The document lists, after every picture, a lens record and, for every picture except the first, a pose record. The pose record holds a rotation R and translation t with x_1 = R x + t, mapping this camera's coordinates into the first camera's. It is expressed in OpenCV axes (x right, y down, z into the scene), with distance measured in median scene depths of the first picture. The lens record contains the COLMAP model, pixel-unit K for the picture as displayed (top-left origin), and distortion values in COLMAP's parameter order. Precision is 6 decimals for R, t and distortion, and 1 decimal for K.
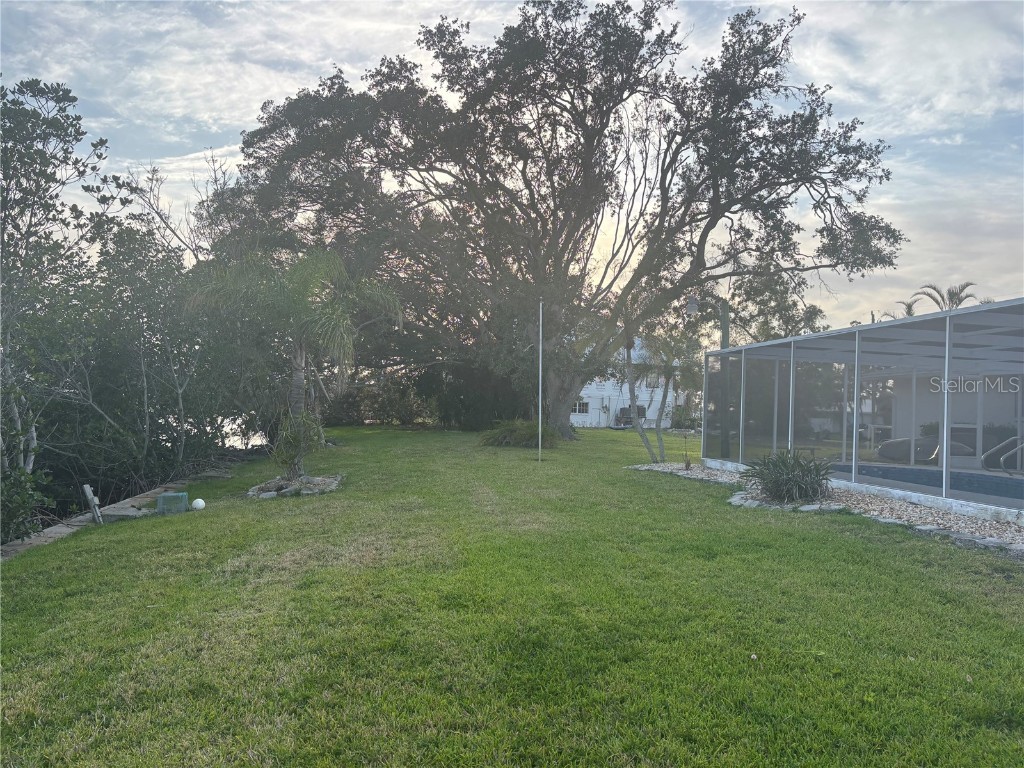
lens RADIAL K [[768.7, 0, 512.0], [0, 768.7, 384.0], [0, 0, 1]] dist [0.001697, -0.001714]
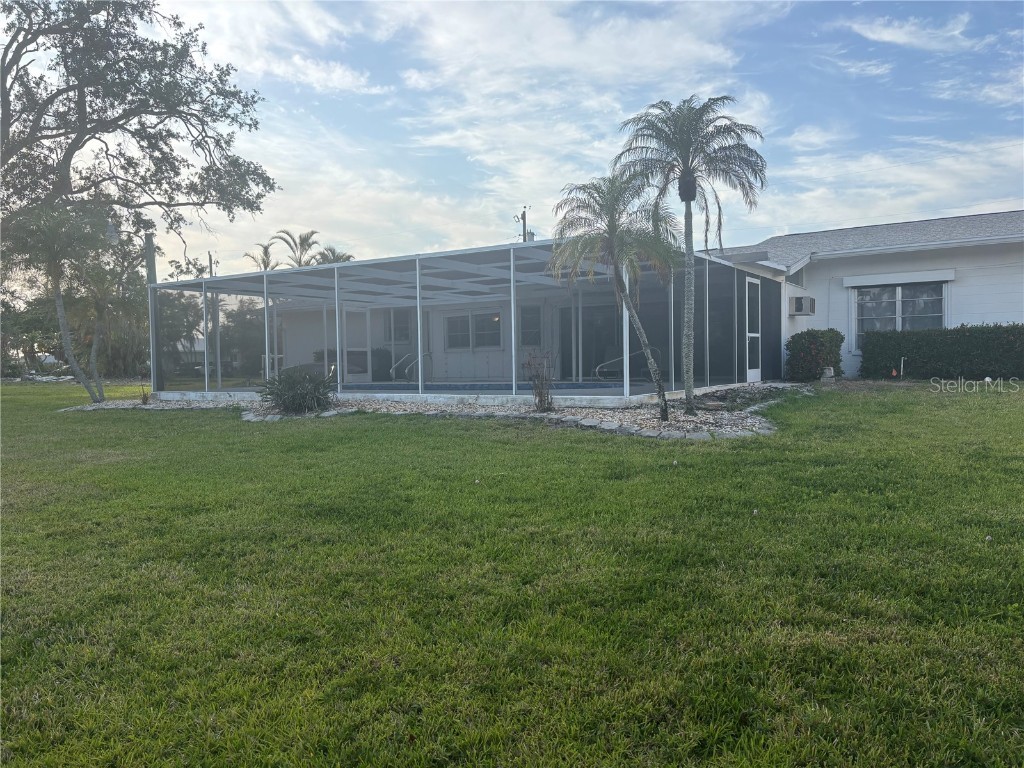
lens RADIAL K [[777.3, 0, 512.0], [0, 777.3, 384.0], [0, 0, 1]] dist [0.011964, 0.004102]
pose [[0.646618, -0.075442, 0.759074, -0.145448], [0.019636, 0.996414, 0.082303, 0.009322], [-0.762561, -0.038313, 0.645781, 0.003689]]
